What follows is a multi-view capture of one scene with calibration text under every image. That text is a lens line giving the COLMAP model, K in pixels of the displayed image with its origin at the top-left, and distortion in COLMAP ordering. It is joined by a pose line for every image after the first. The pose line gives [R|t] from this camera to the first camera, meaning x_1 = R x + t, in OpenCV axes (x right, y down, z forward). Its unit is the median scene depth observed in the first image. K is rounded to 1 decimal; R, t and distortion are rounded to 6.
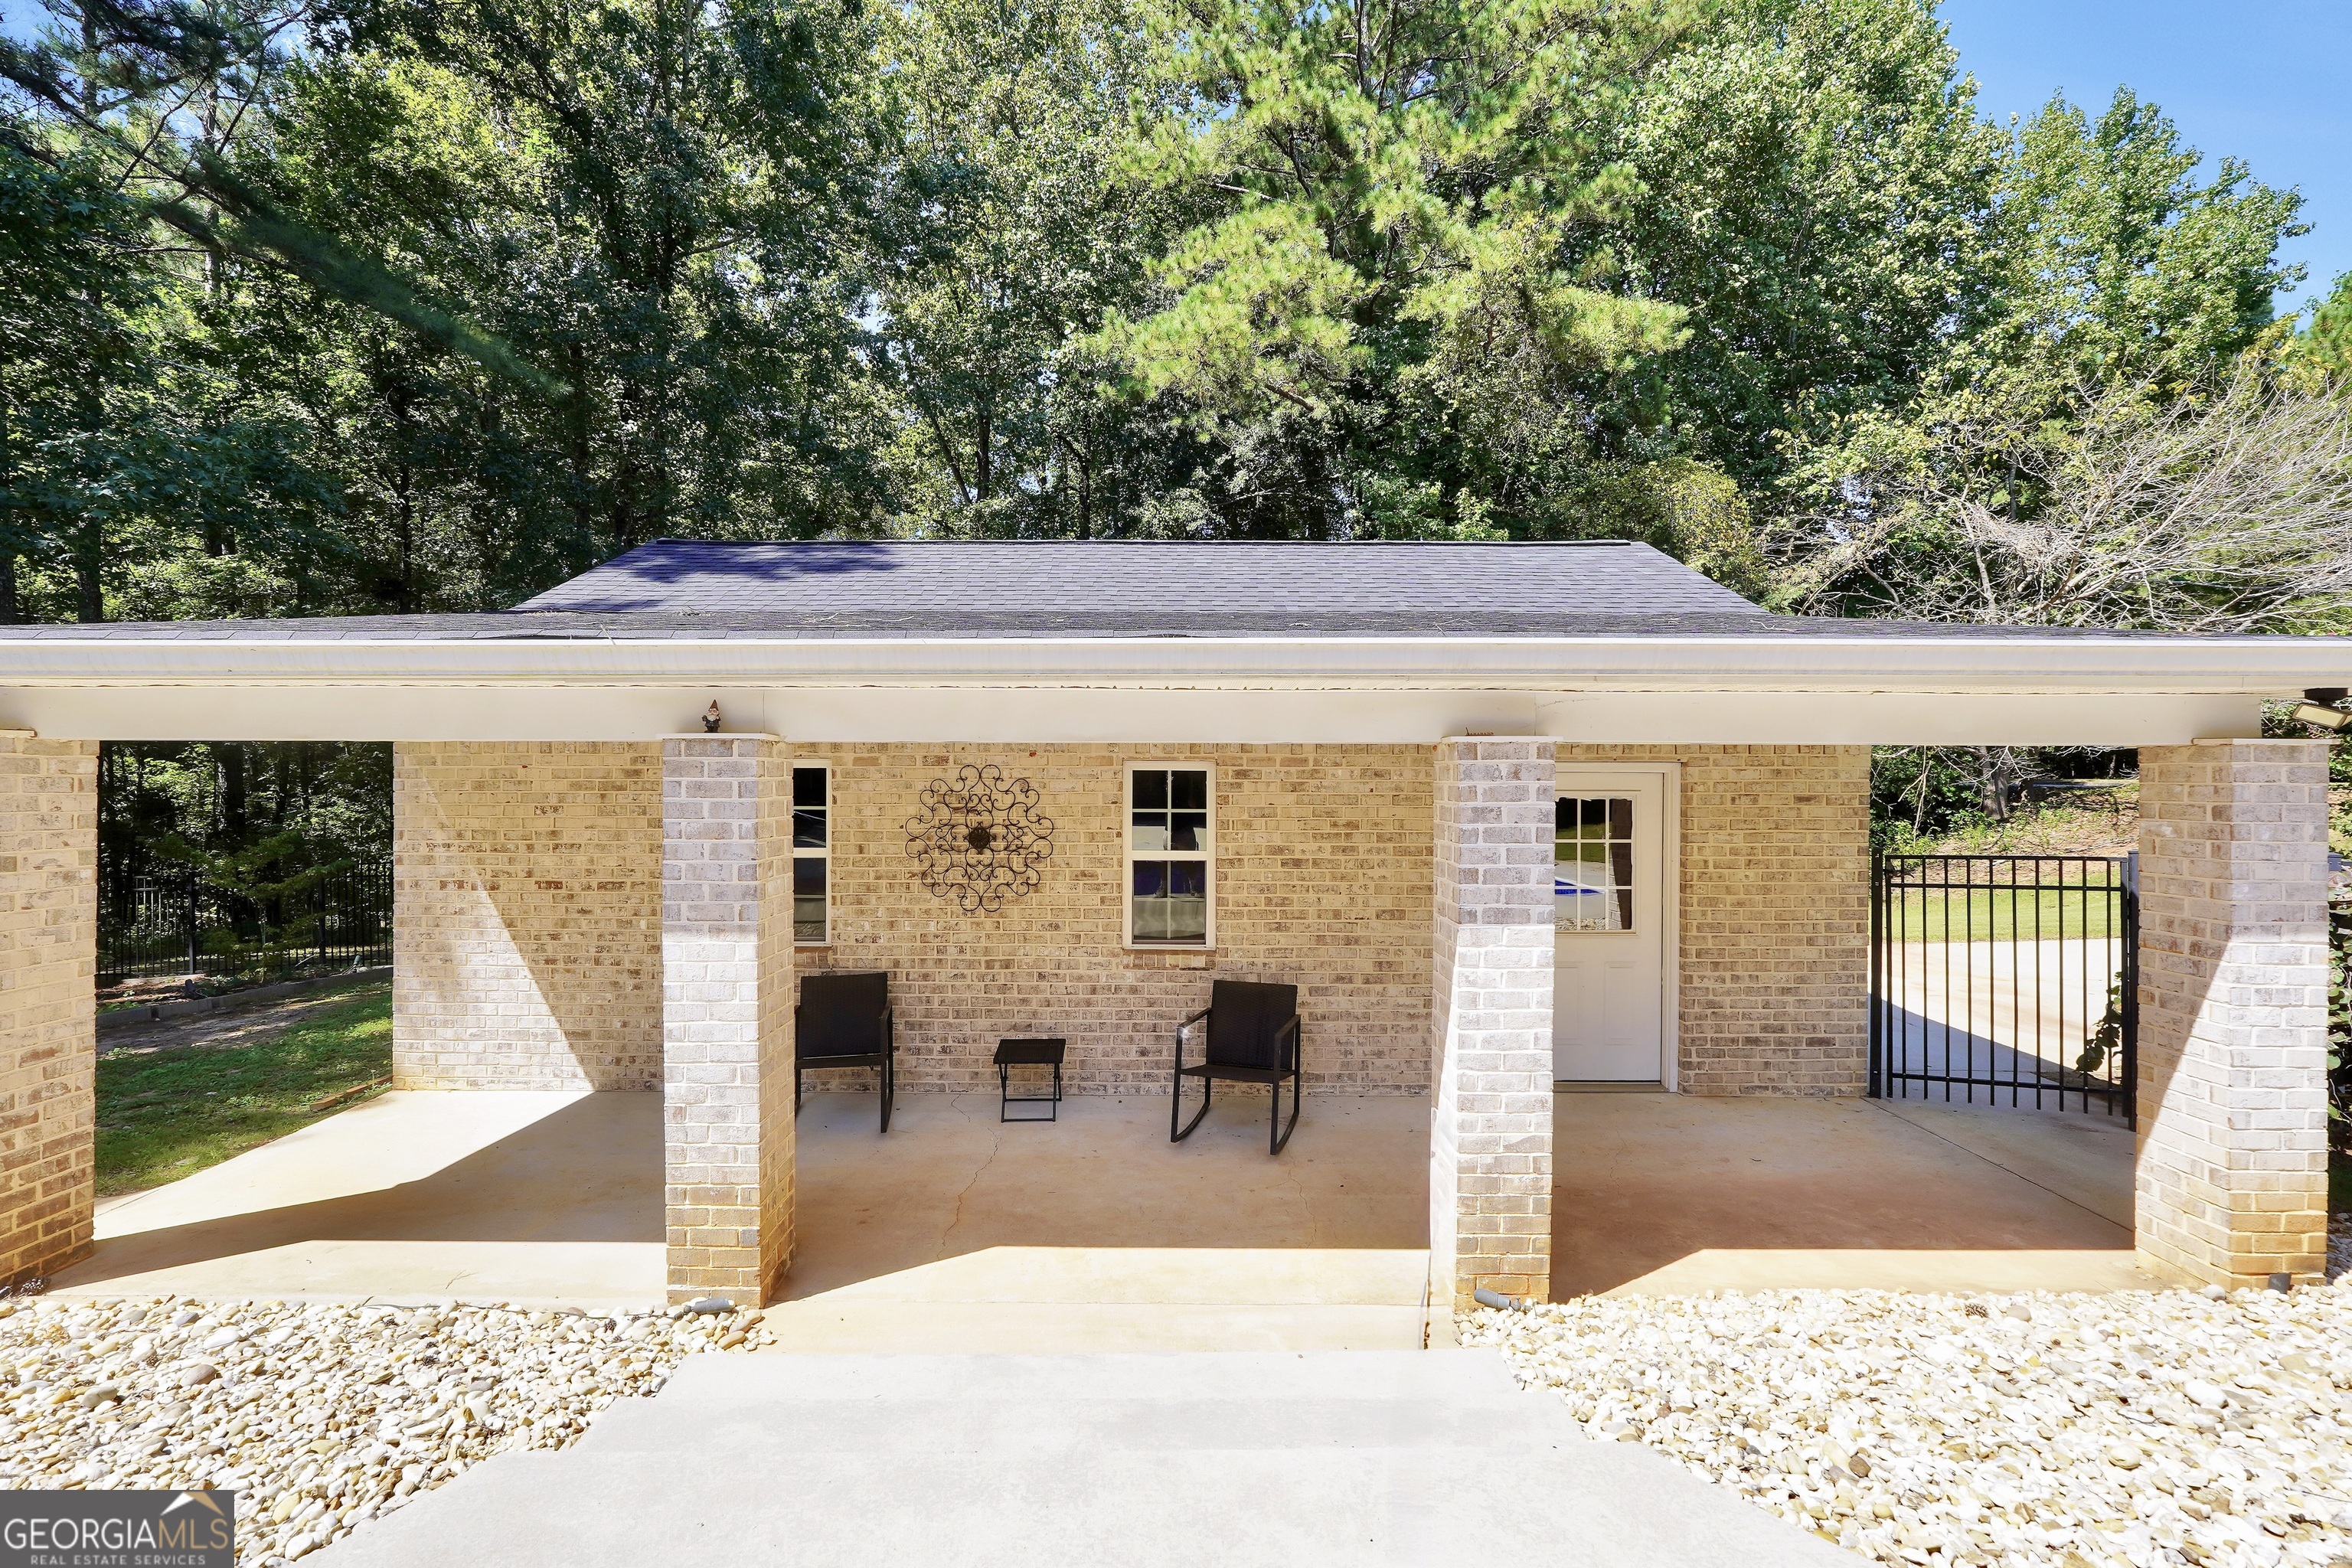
lens RADIAL K [[987.1, 0, 1172.8], [0, 987.1, 788.5], [0, 0, 1]] dist [-0.004045, -0.000262]
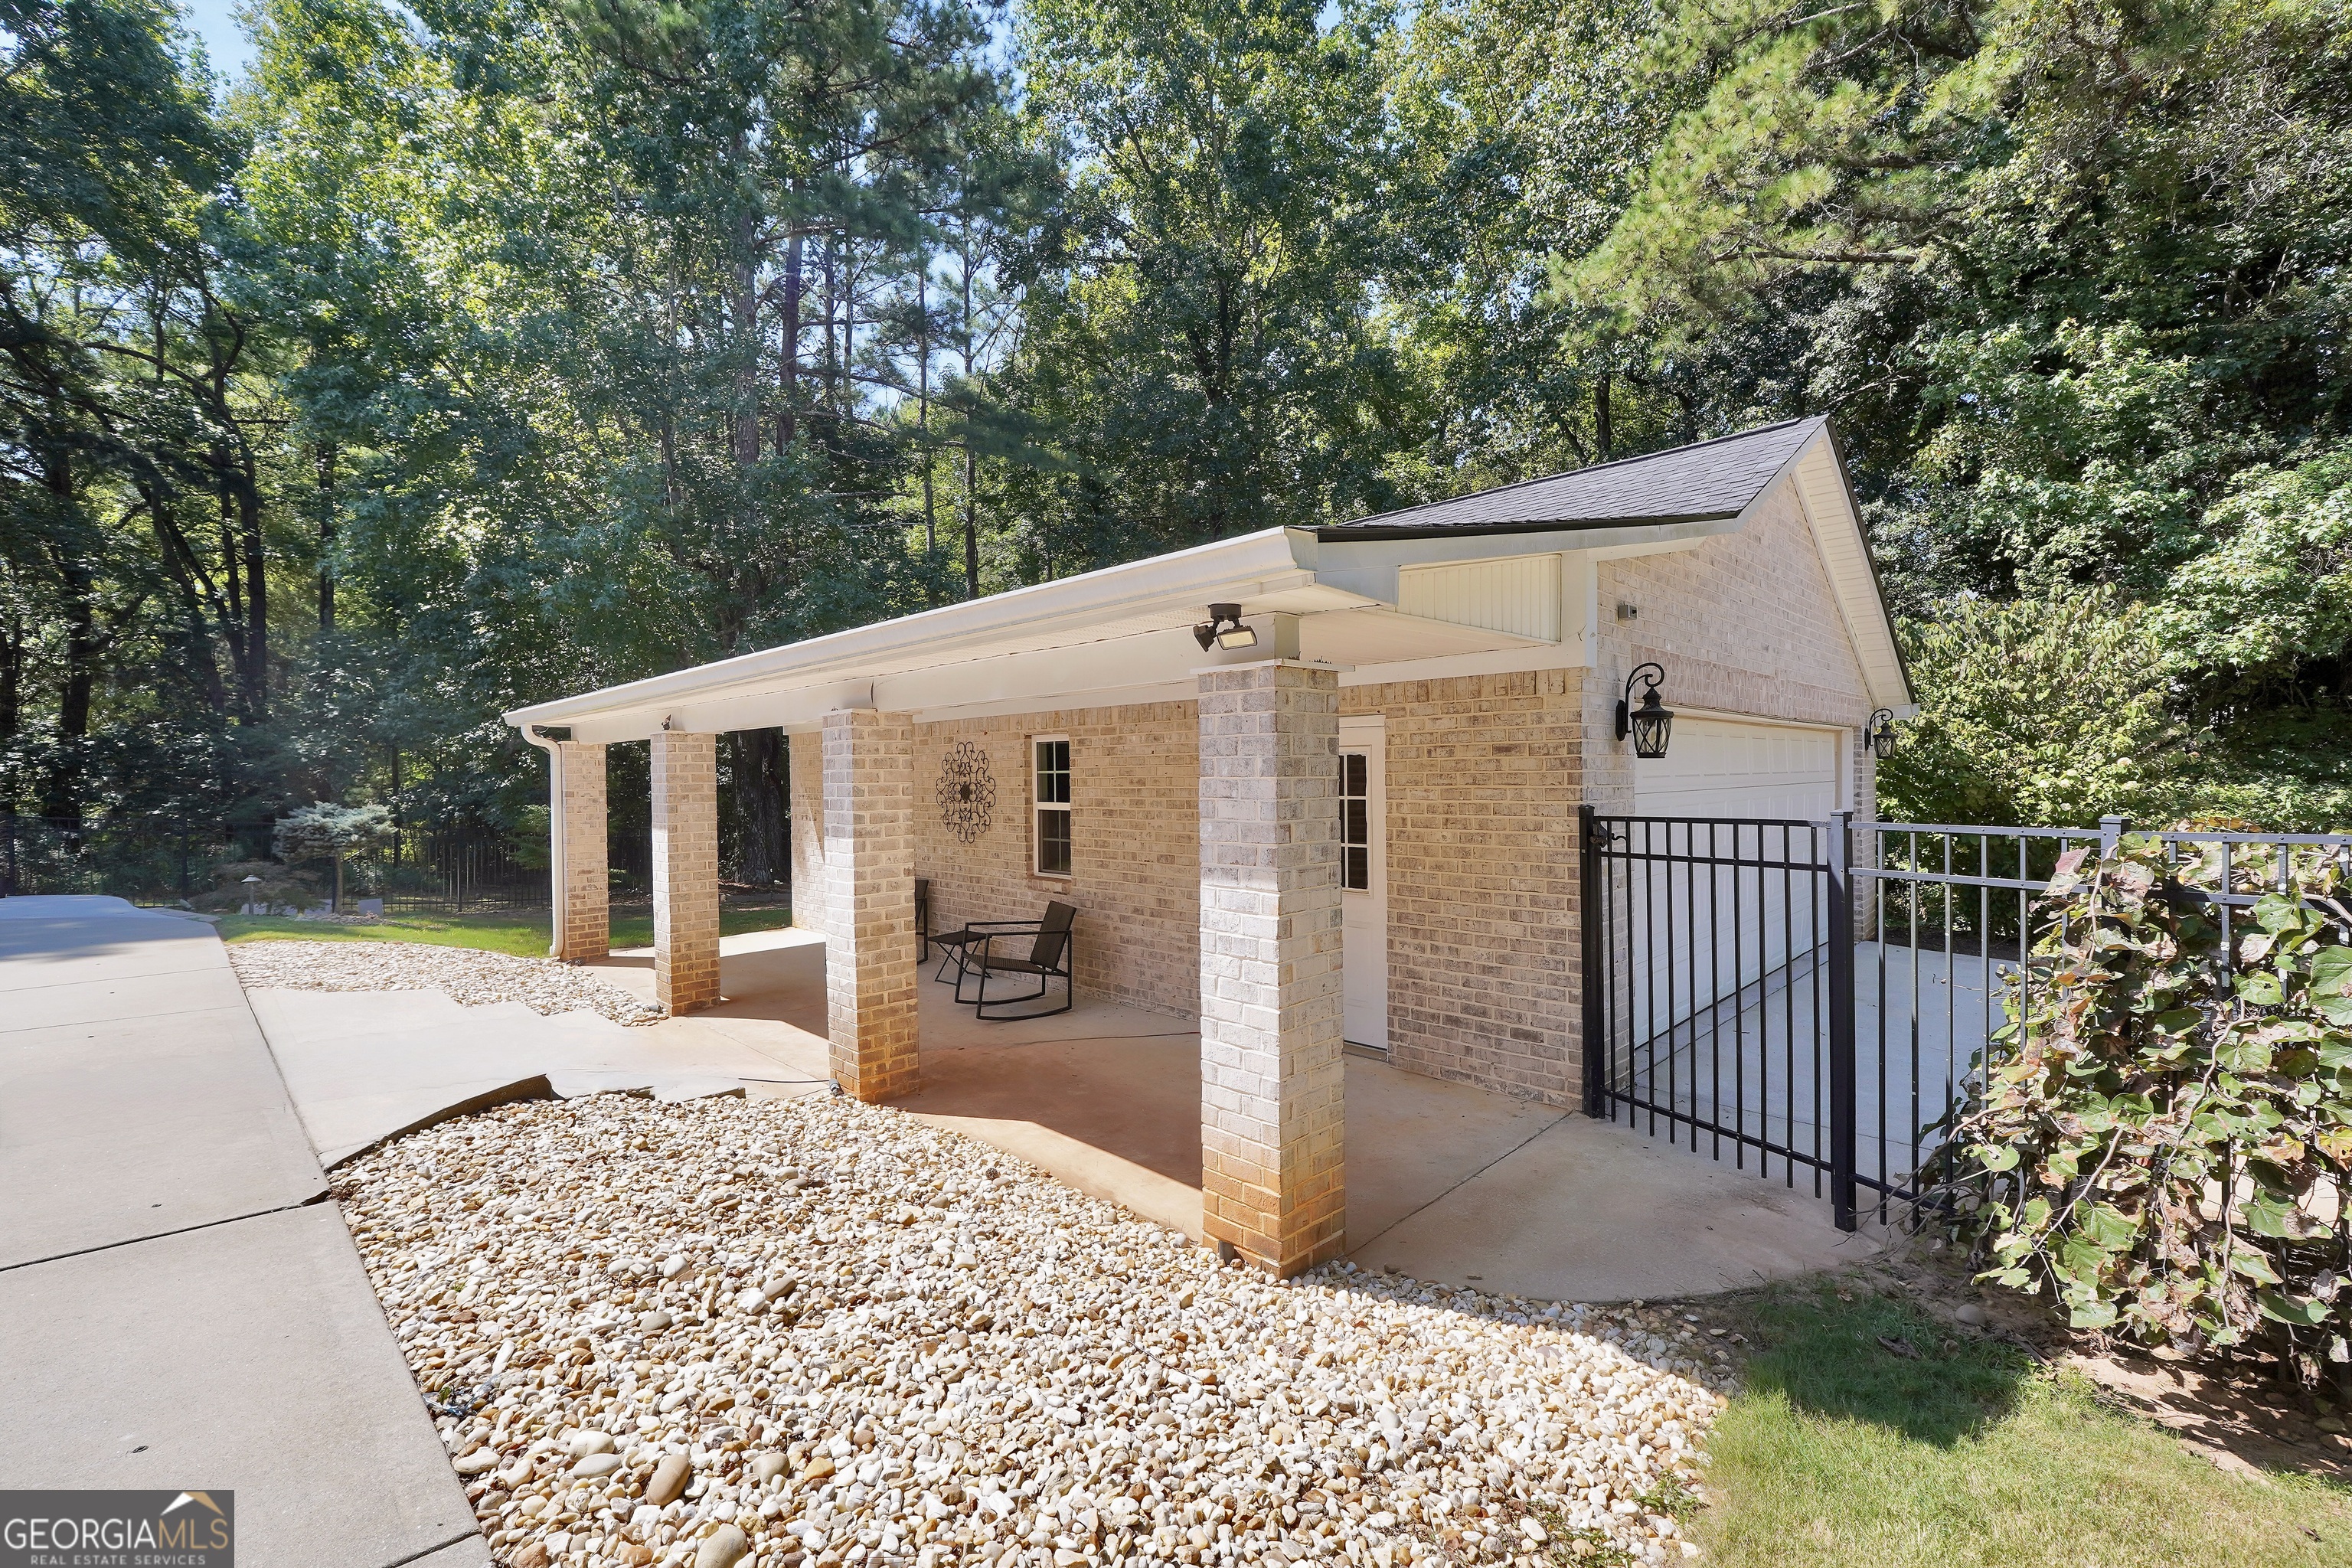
lens RADIAL K [[987.1, 0, 1172.8], [0, 987.1, 788.5], [0, 0, 1]] dist [-0.004045, -0.000262]
pose [[0.701784, -0.000885, -0.712390, 1.039416], [0.011846, 0.999875, 0.010427, 0.032216], [0.712292, -0.015756, 0.701707, 0.189476]]
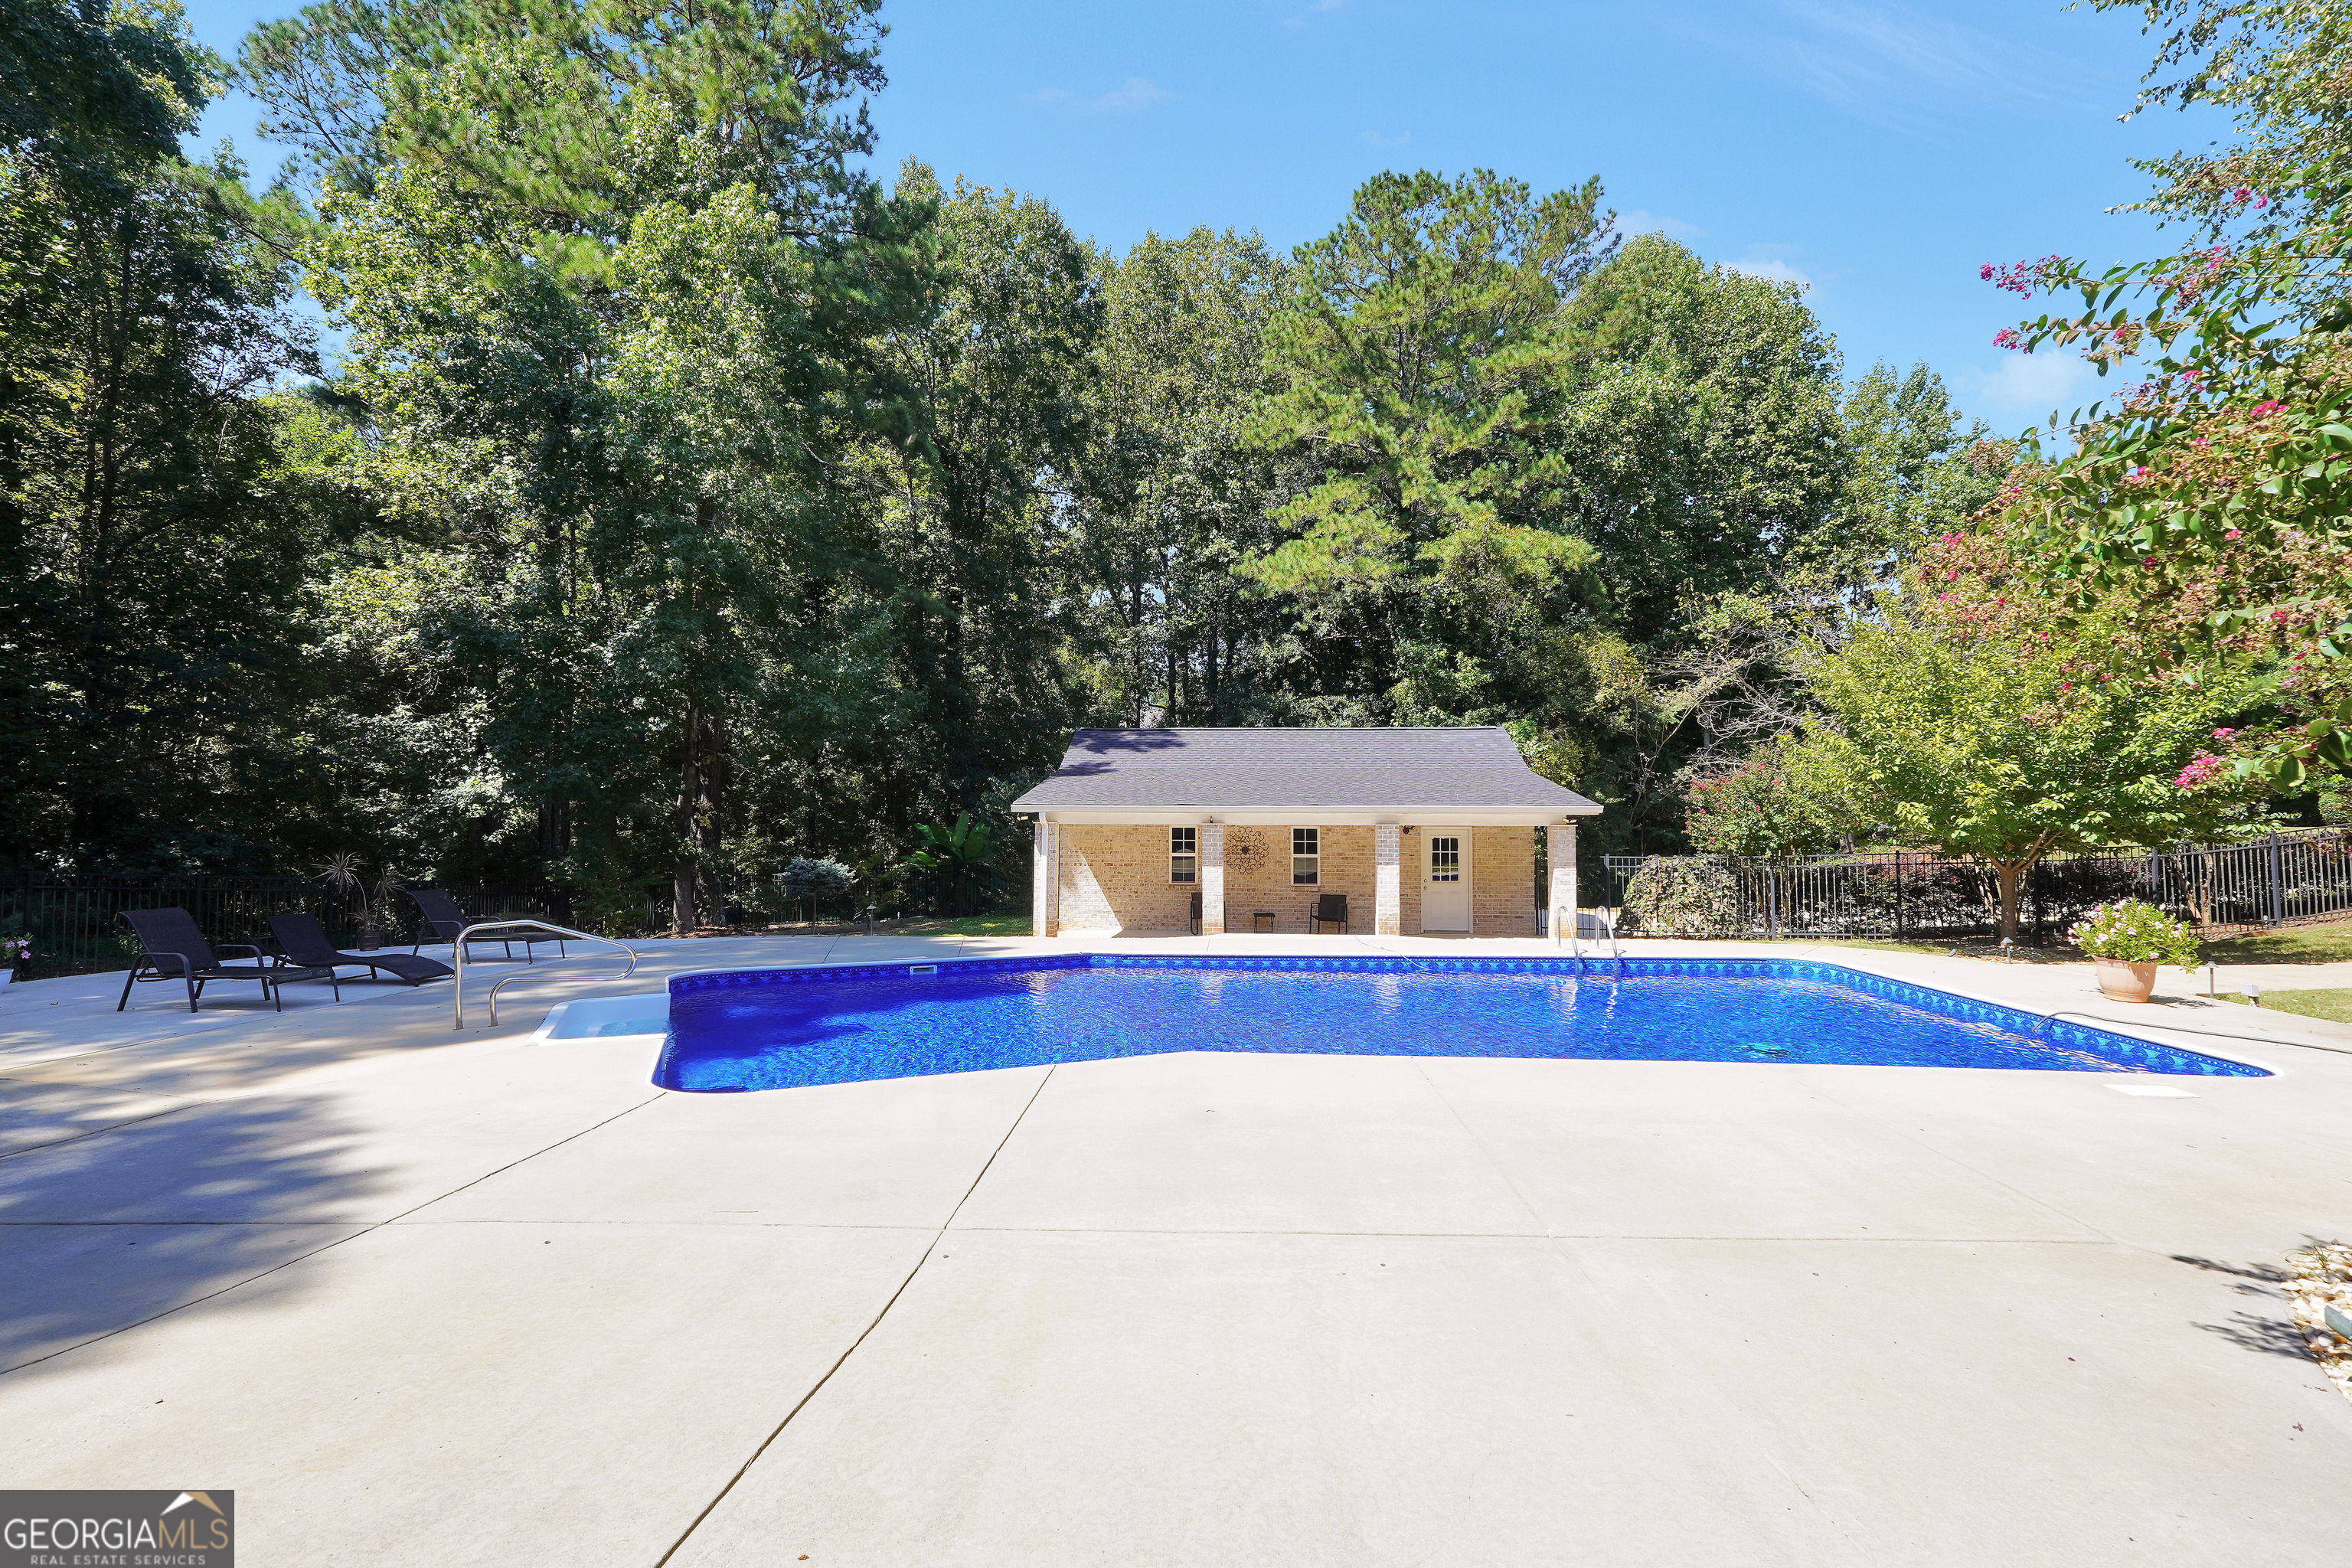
lens RADIAL K [[987.1, 0, 1172.8], [0, 987.1, 788.5], [0, 0, 1]] dist [-0.004045, -0.000262]
pose [[0.996760, -0.001130, -0.080429, -0.169141], [-0.001798, 0.999338, -0.036326, -0.030604], [0.080416, 0.036353, 0.996098, -2.100535]]
